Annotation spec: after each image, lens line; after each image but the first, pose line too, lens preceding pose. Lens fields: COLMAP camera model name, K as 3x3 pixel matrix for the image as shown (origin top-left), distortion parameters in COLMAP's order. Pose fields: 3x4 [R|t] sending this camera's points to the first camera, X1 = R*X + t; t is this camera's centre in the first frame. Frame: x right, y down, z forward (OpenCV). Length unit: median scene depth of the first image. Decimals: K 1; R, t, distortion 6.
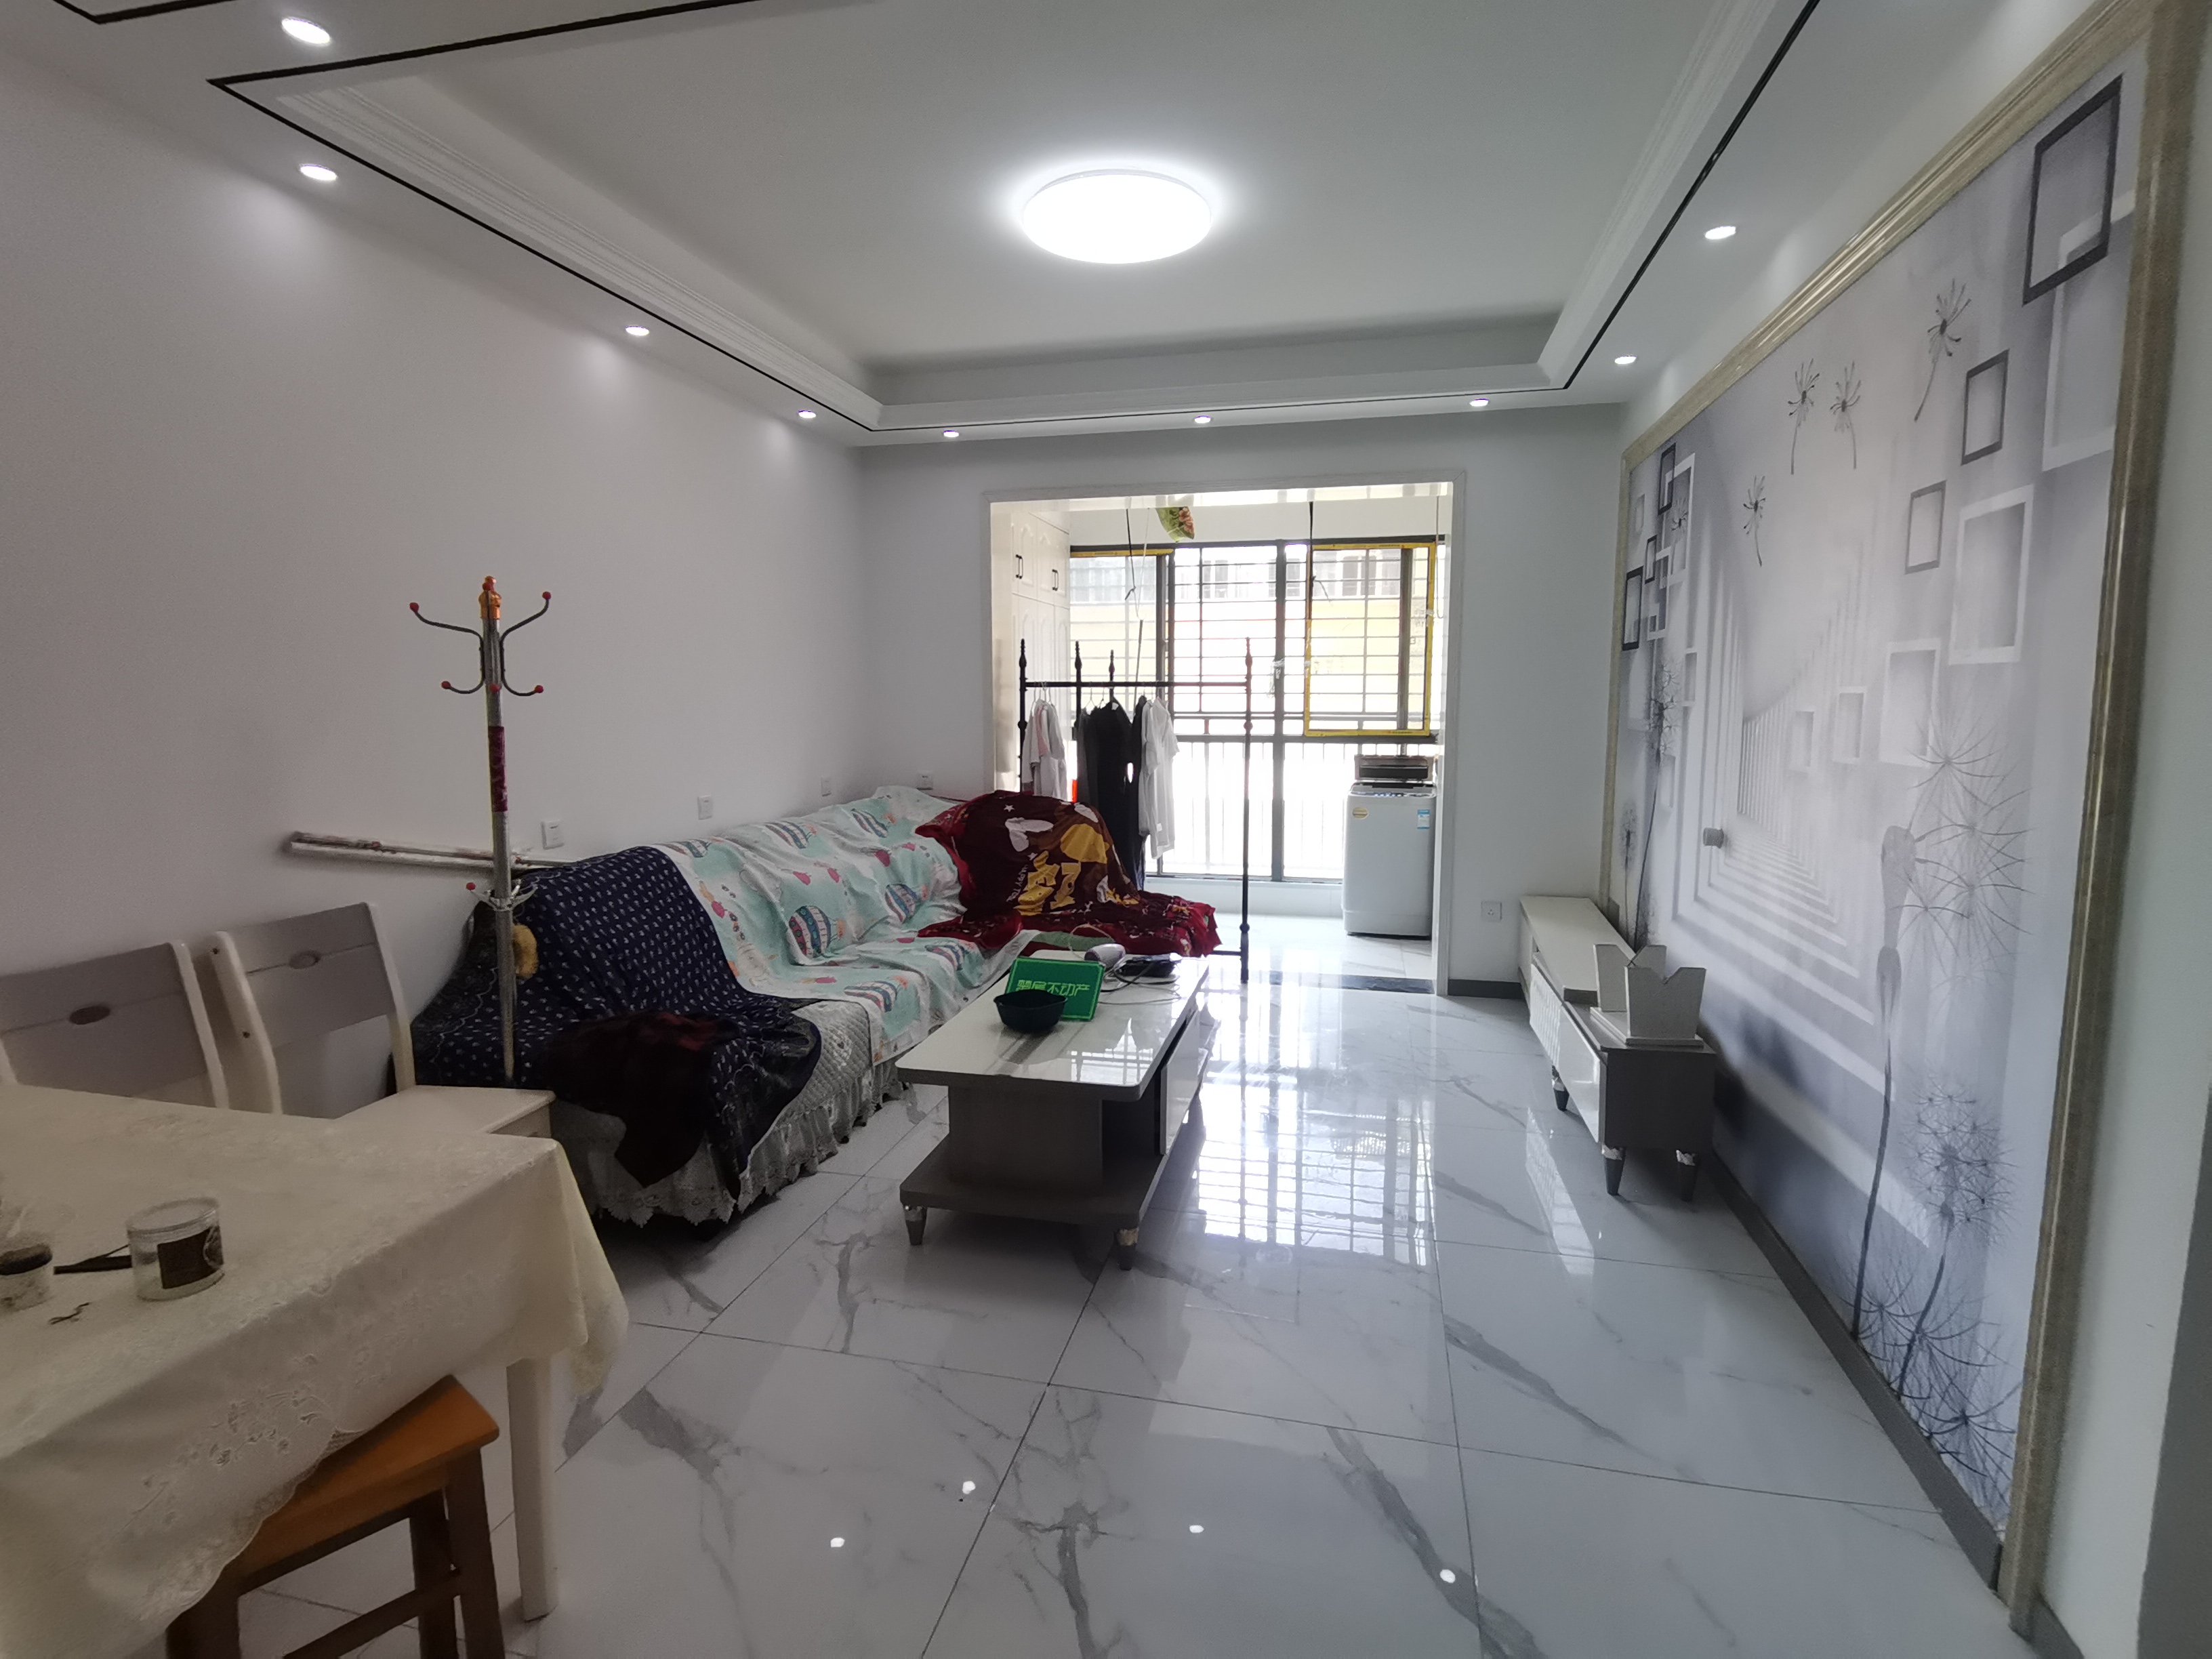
lens RADIAL K [[1102.7, 0, 1095.1], [0, 1102.7, 805.8], [0, 0, 1]] dist [0.033127, -0.024419]
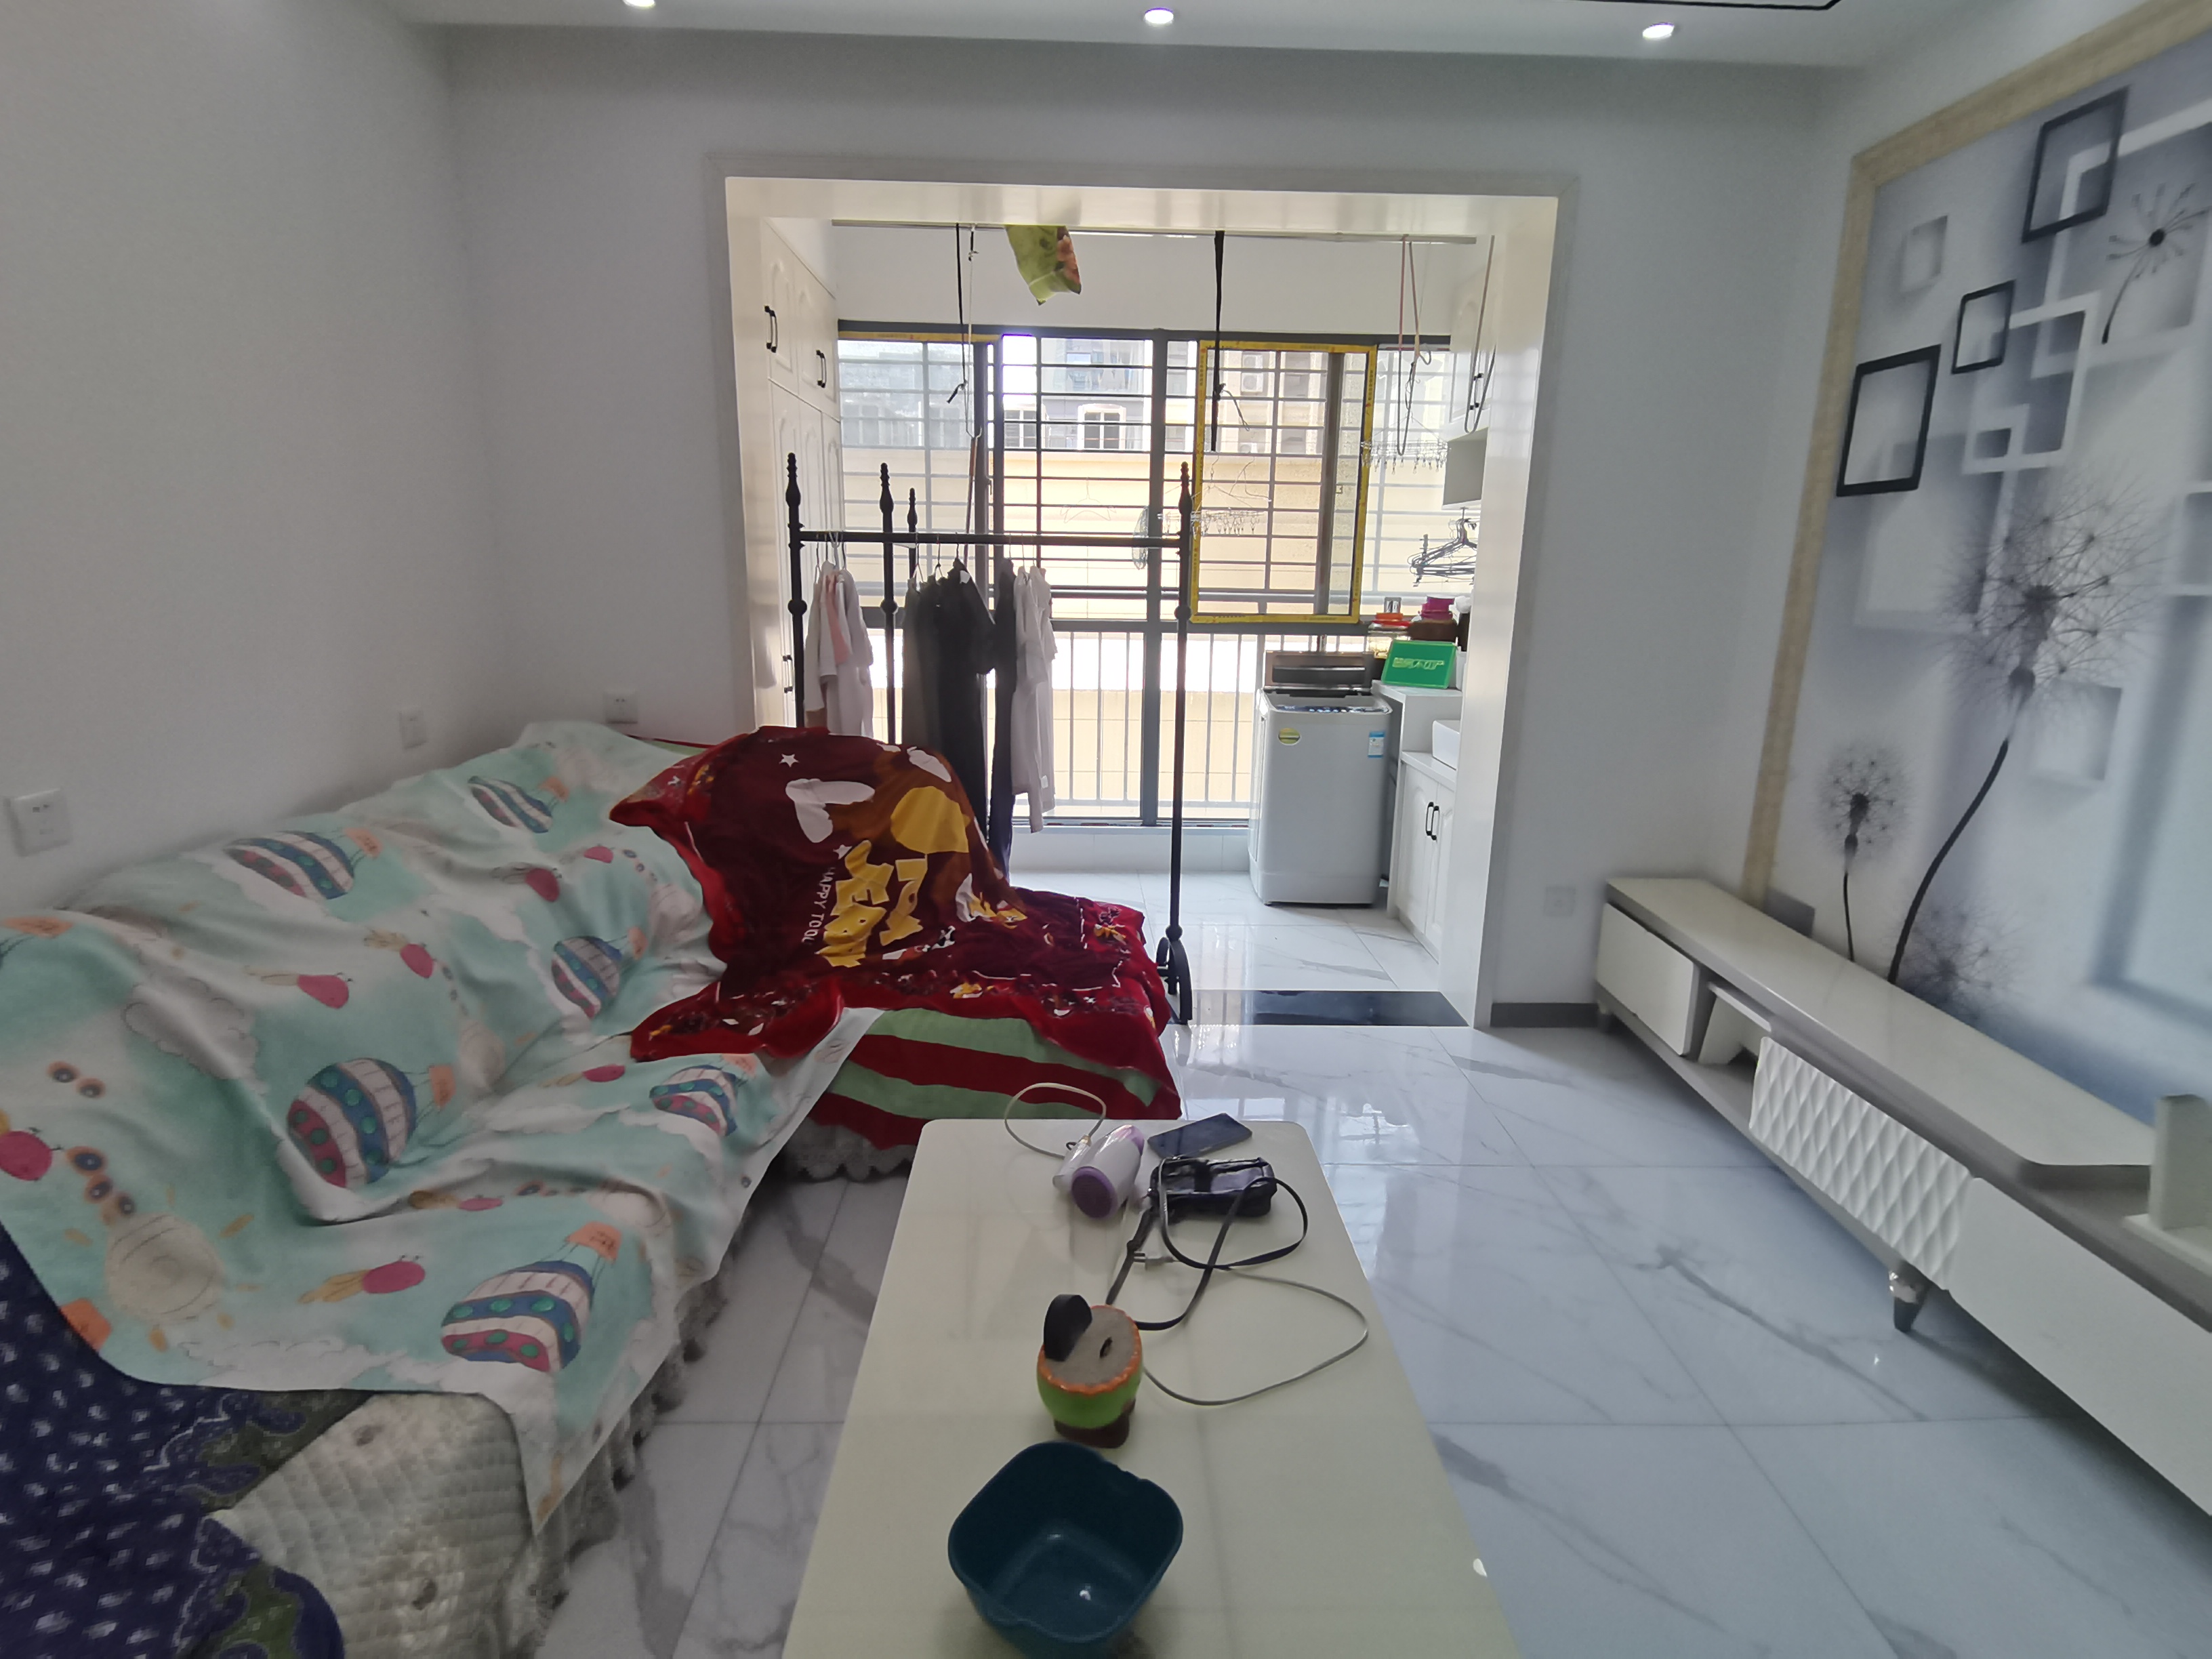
lens RADIAL K [[1102.7, 0, 1095.1], [0, 1102.7, 805.8], [0, 0, 1]] dist [0.033127, -0.024419]
pose [[0.966770, -0.038667, 0.252705, -0.072726], [0.009645, 0.993308, 0.115091, -0.039057], [-0.255464, -0.108829, 0.960674, 0.434475]]
